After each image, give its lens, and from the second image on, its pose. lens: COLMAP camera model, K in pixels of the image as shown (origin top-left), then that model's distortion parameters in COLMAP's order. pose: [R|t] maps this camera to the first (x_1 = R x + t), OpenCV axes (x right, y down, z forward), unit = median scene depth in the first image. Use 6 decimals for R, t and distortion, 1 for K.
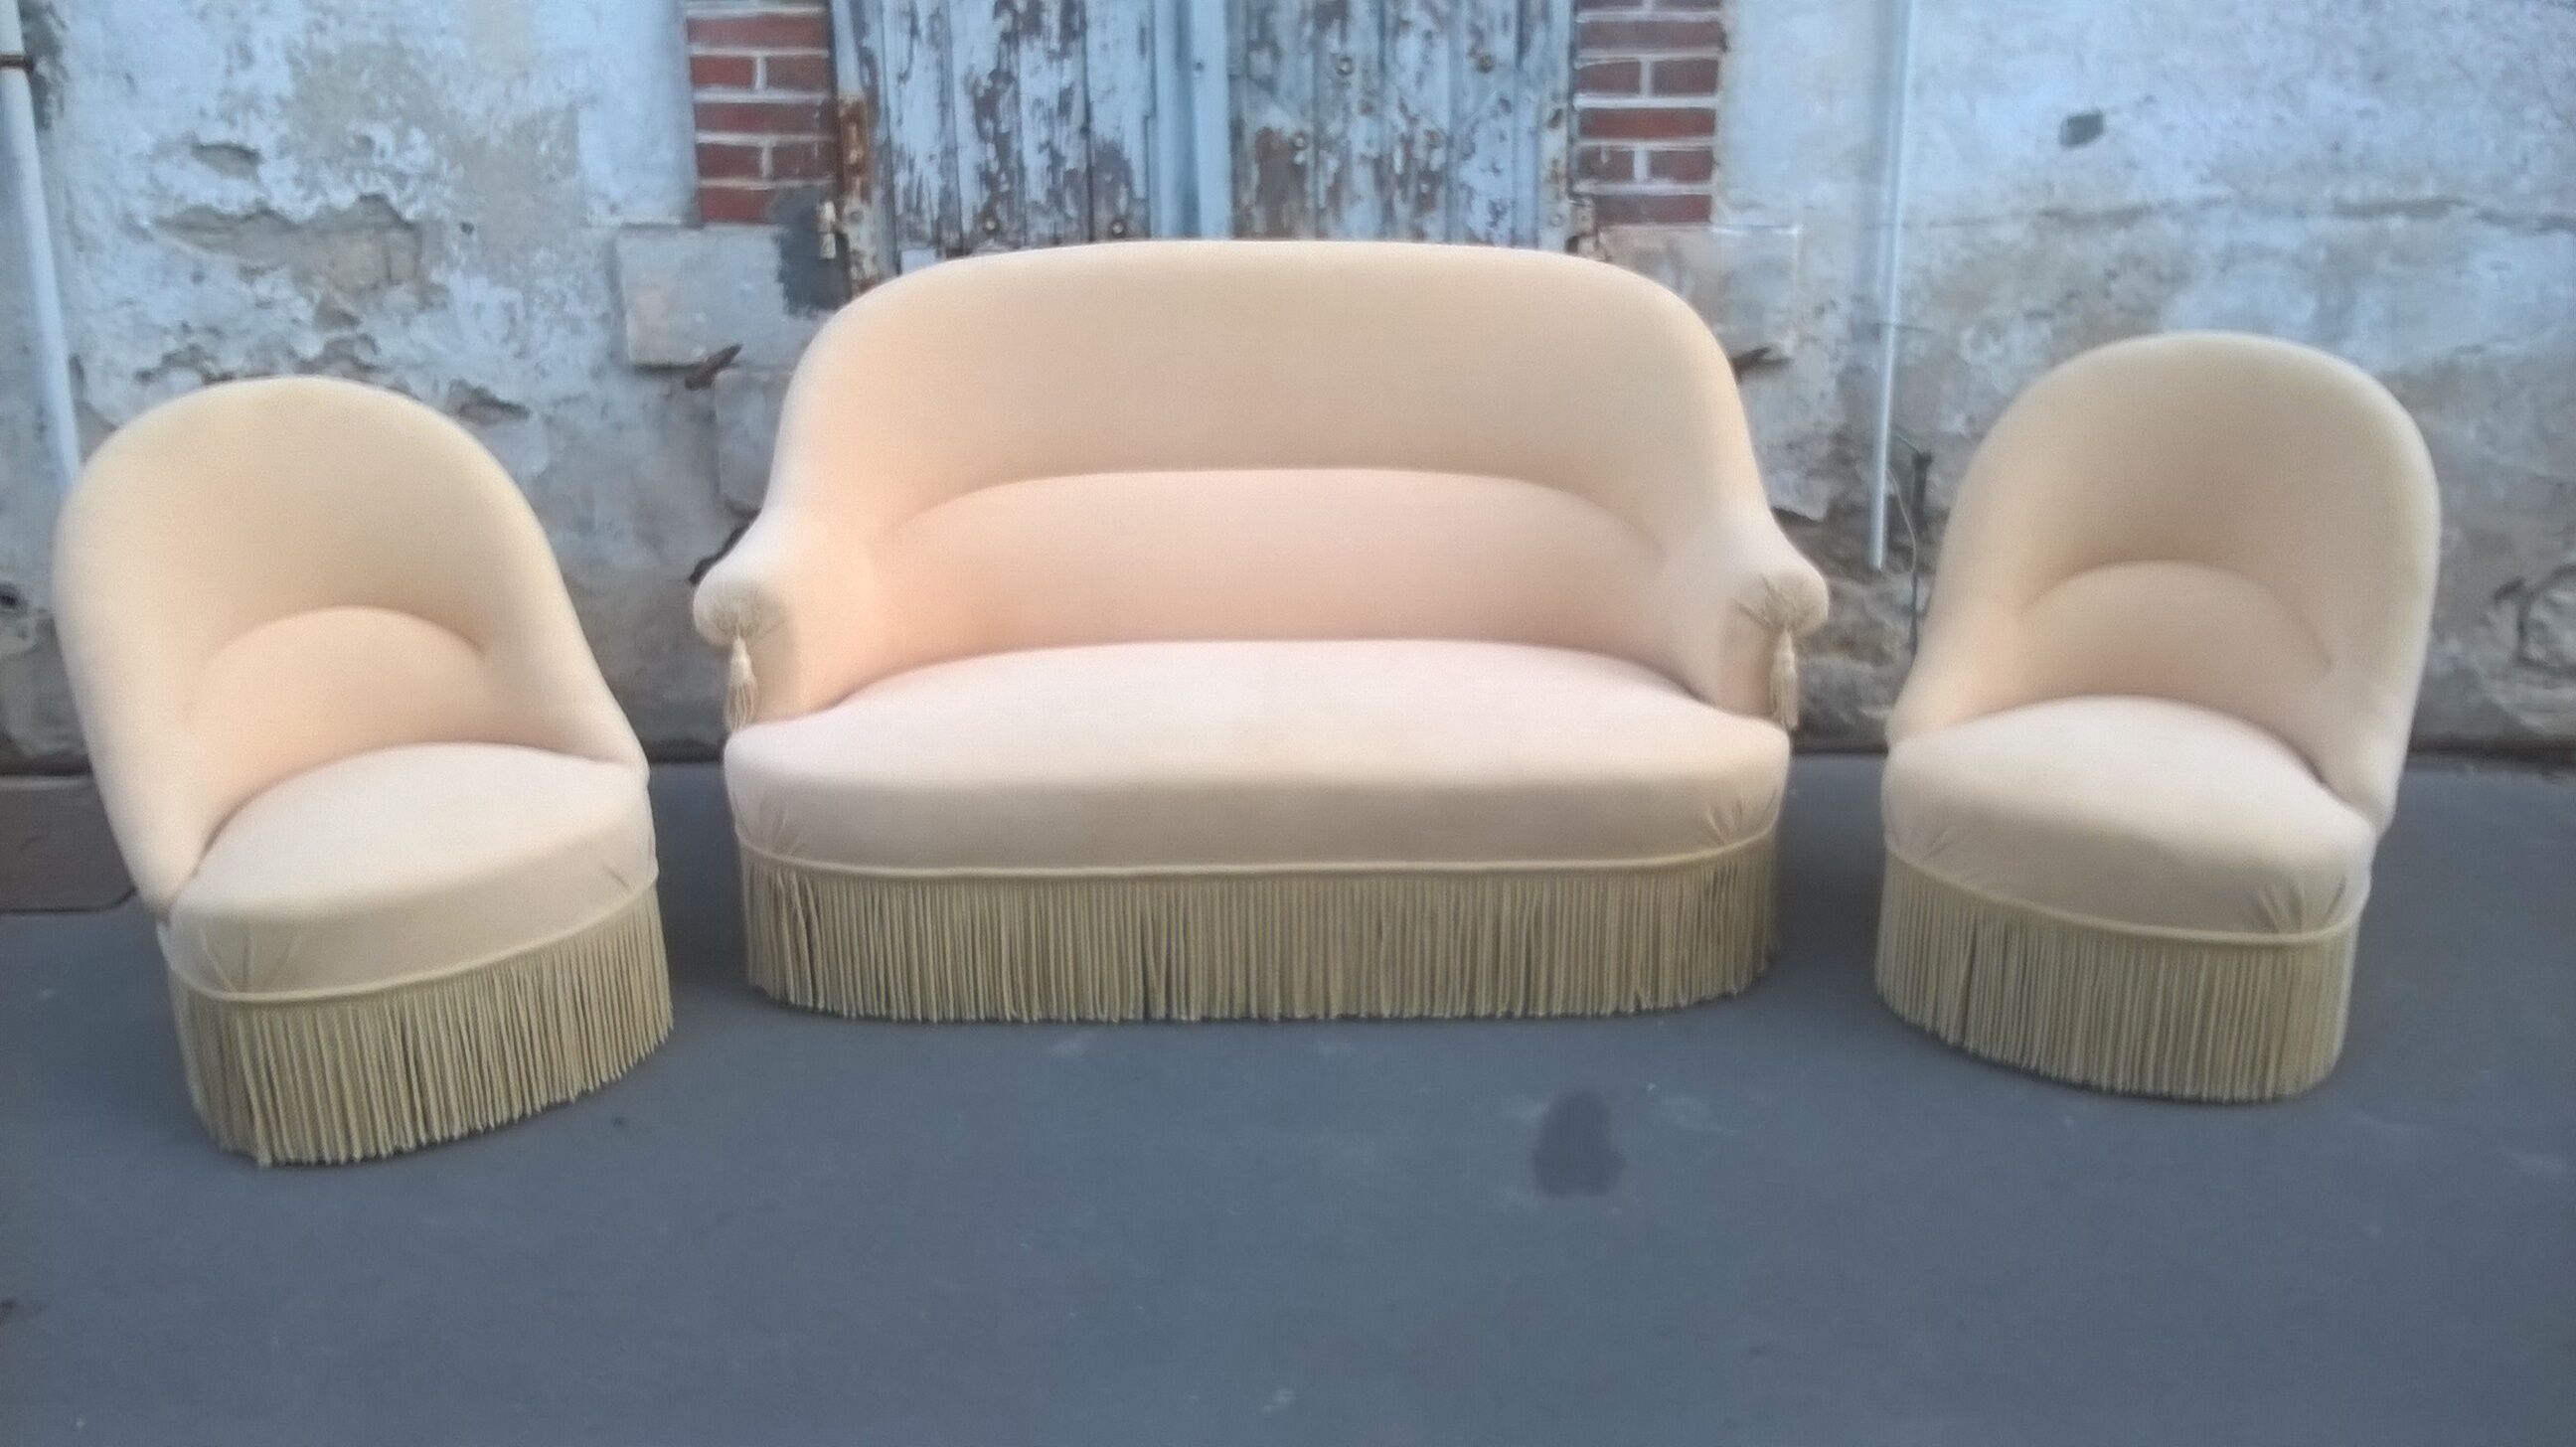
lens RADIAL K [[2320.4, 0, 1288.0], [0, 2320.4, 723.5], [0, 0, 1]] dist [-0.075154, -0.009213]
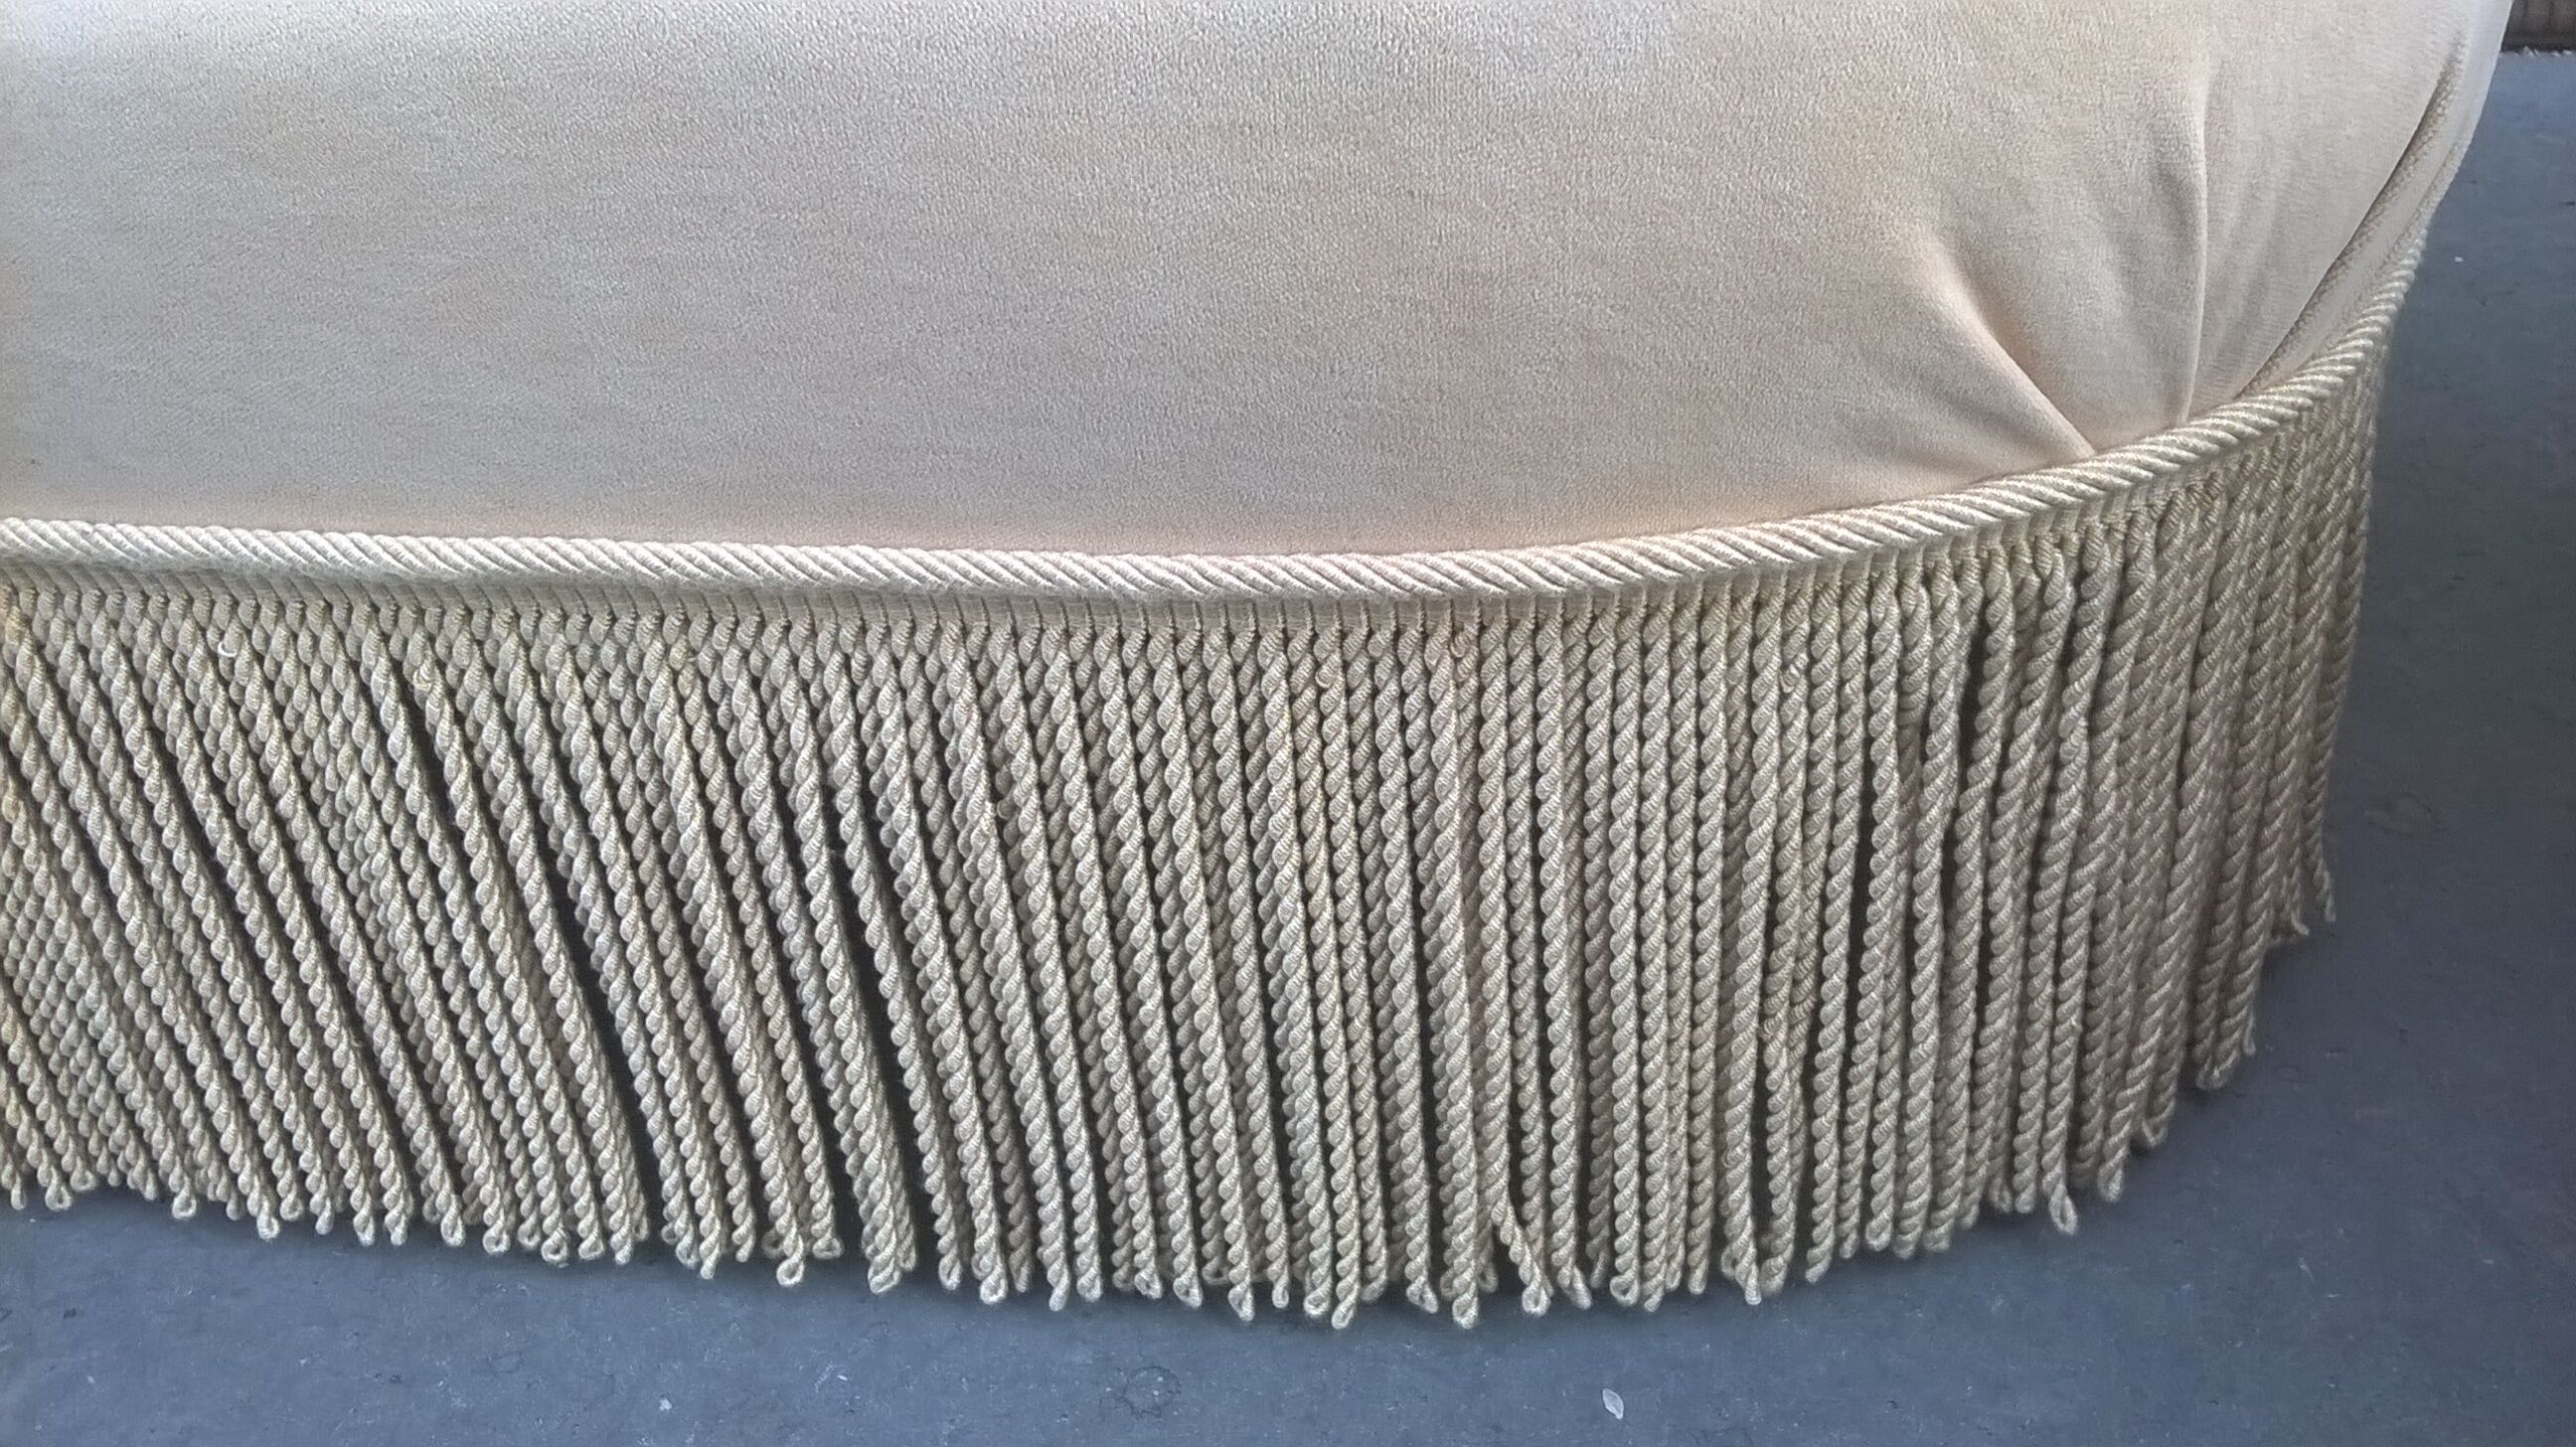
lens RADIAL K [[2320.4, 0, 1288.0], [0, 2320.4, 723.5], [0, 0, 1]] dist [-0.075154, -0.009213]
pose [[0.984174, 0.050234, -0.169933, 0.134710], [-0.004240, 0.965378, 0.260821, 0.024862], [0.177151, -0.255973, 0.950313, 0.684428]]
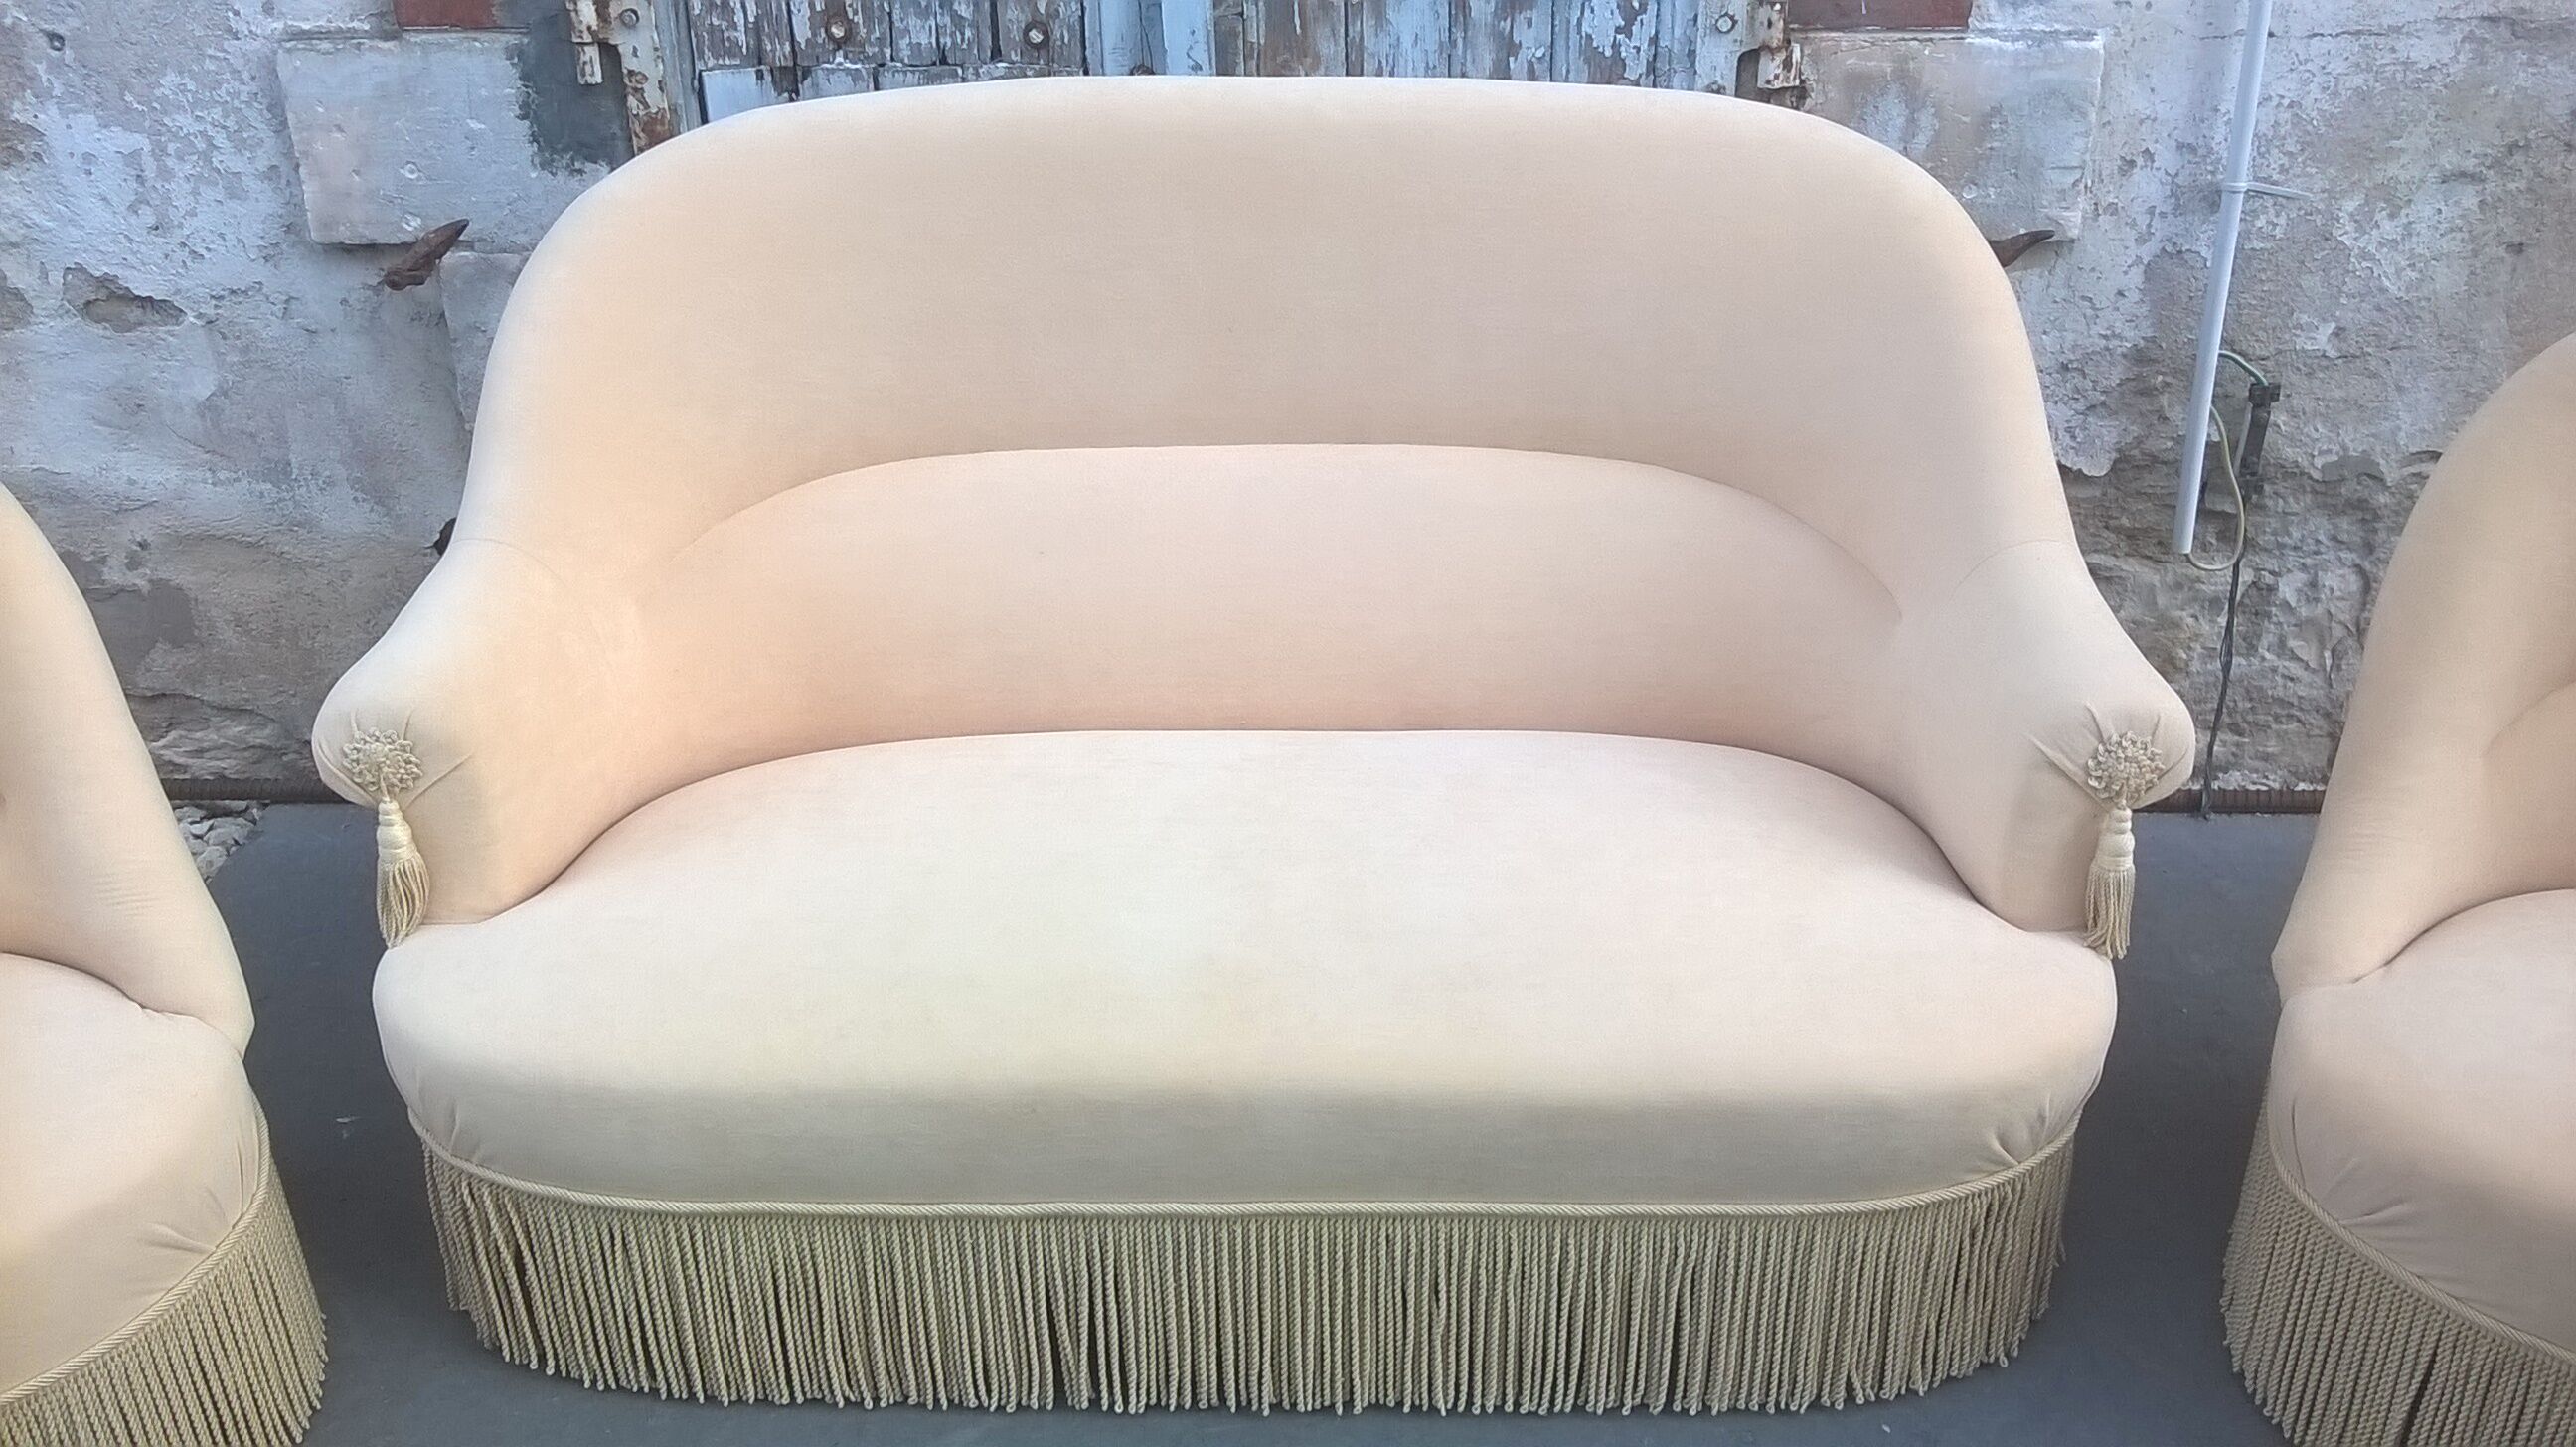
lens RADIAL K [[2320.4, 0, 1288.0], [0, 2320.4, 723.5], [0, 0, 1]] dist [-0.075154, -0.009213]
pose [[0.999771, 0.004692, -0.020858, 0.010299], [-0.001391, 0.987829, 0.155537, -0.125090], [0.021334, -0.155472, 0.987610, 0.342067]]
